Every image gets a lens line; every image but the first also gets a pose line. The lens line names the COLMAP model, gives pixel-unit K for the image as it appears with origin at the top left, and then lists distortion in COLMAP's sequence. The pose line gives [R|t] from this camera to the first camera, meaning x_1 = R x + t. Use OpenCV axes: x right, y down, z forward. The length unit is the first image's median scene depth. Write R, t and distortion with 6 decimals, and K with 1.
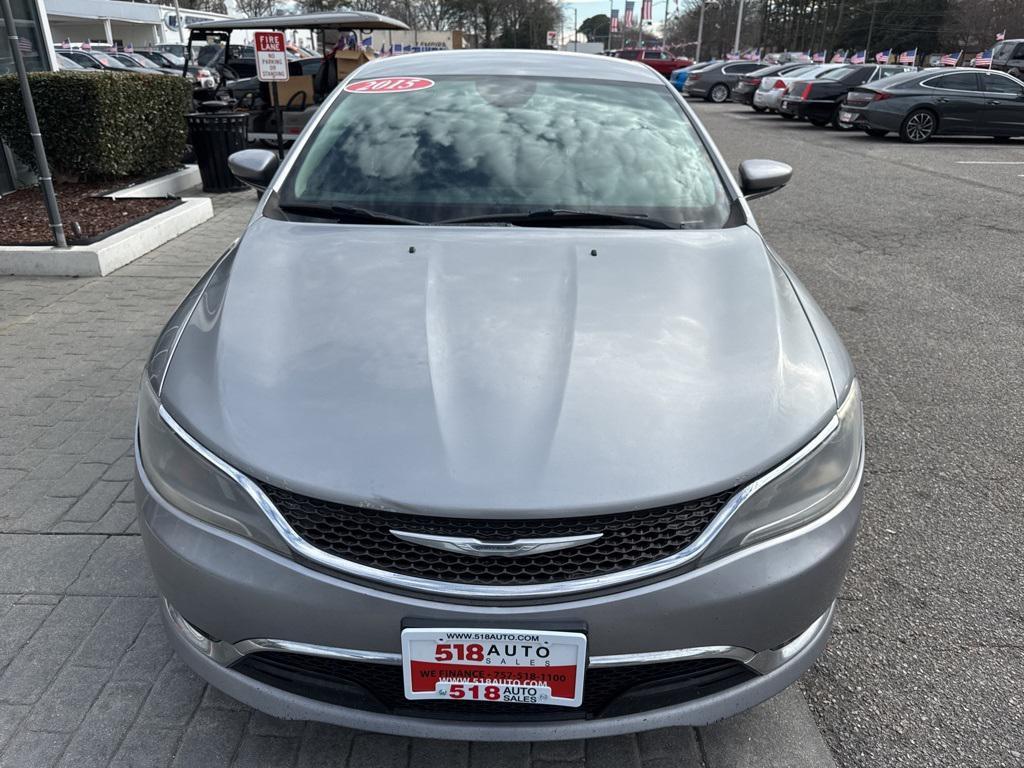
lens RADIAL K [[726.2, 0, 495.4], [0, 726.2, 374.8], [0, 0, 1]] dist [0.026522, -0.033273]
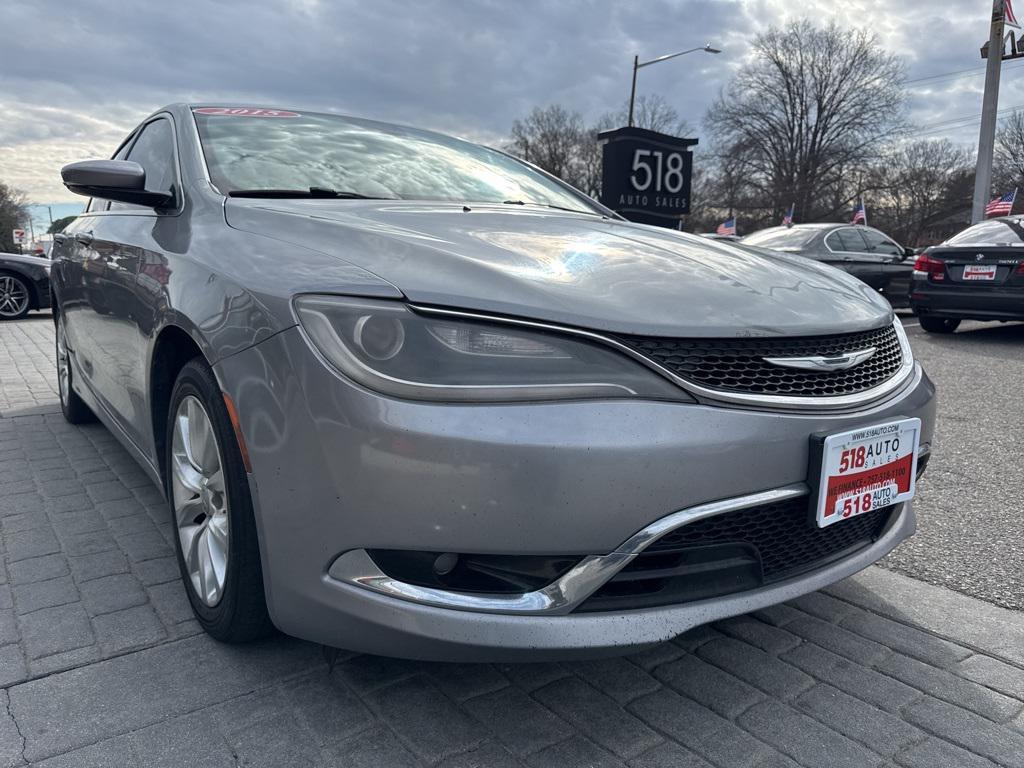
lens RADIAL K [[720.7, 0, 512.0], [0, 720.7, 384.0], [0, 0, 1]] dist [0.018809, -0.028228]
pose [[0.798869, -0.093907, 0.594129, -0.994649], [0.230761, 0.960007, -0.158545, 0.322938], [-0.555480, 0.263759, 0.788590, 0.430732]]
